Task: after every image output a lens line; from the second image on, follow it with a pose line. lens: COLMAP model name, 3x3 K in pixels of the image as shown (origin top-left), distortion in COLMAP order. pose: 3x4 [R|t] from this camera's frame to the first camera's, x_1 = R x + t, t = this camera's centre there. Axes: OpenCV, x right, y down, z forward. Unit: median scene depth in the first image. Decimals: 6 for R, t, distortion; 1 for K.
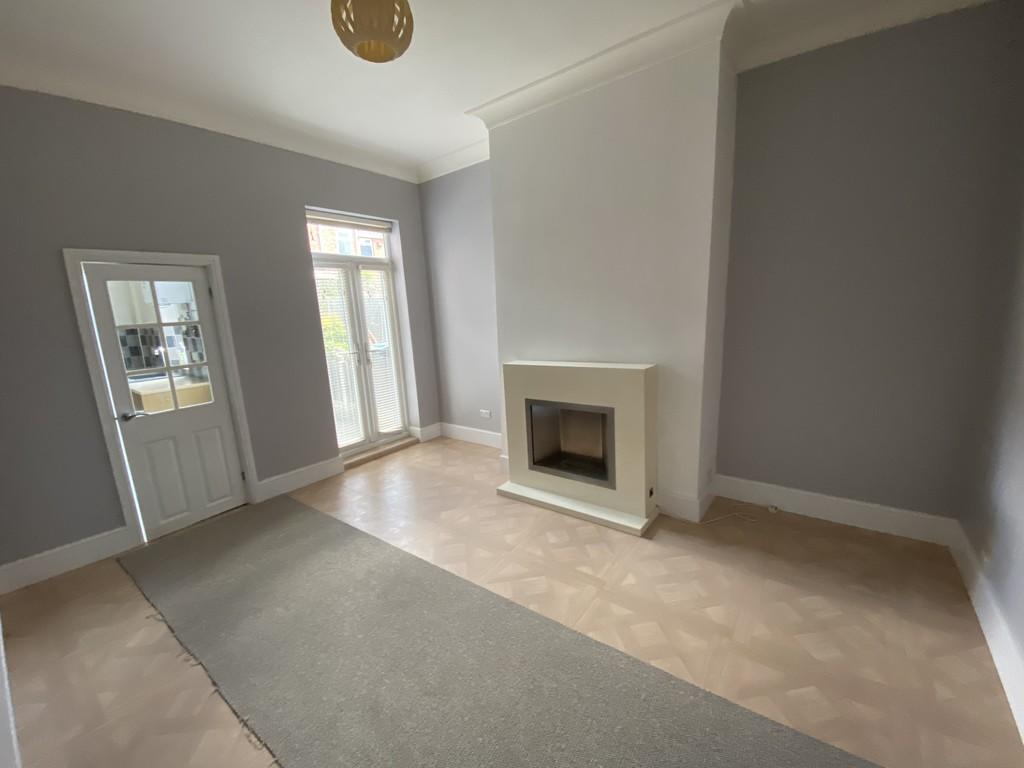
lens RADIAL K [[416.9, 0, 512.4], [0, 416.9, 384.3], [0, 0, 1]] dist [-0.001102, -0.000064]
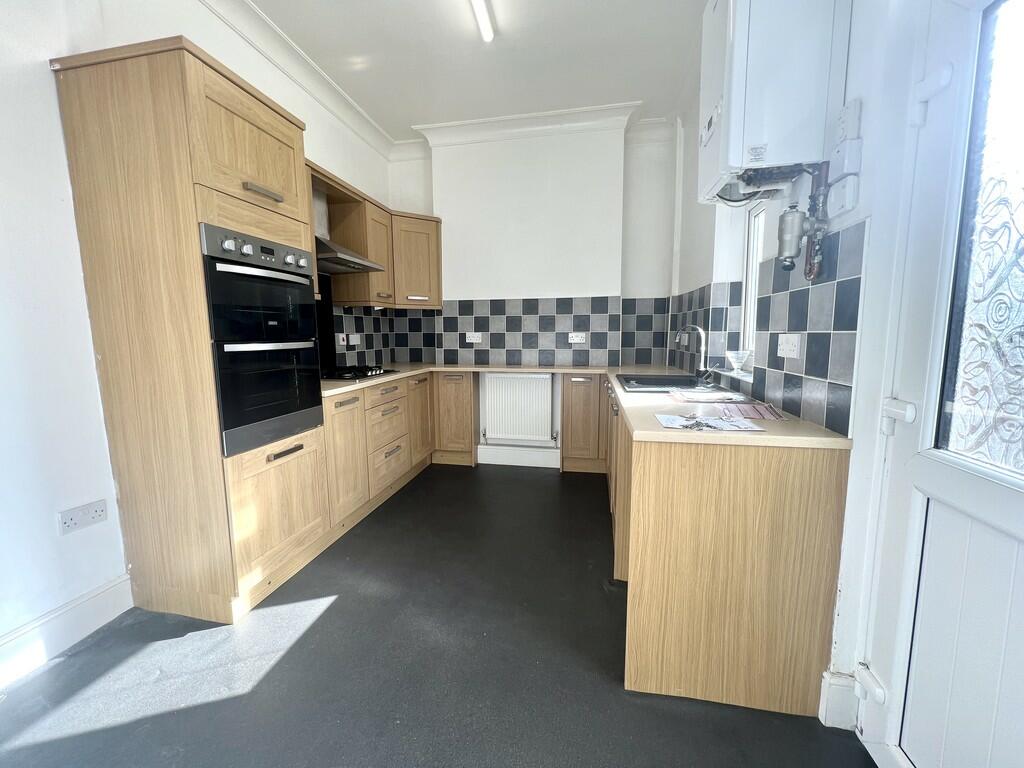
lens RADIAL K [[406.7, 0, 509.3], [0, 406.7, 384.8], [0, 0, 1]] dist [-0.002242, -0.000042]
pose [[0.452809, 0.151106, -0.878710, -0.485957], [-0.183567, 0.980220, 0.073968, -0.015348], [0.872506, 0.127808, 0.471591, 0.552839]]
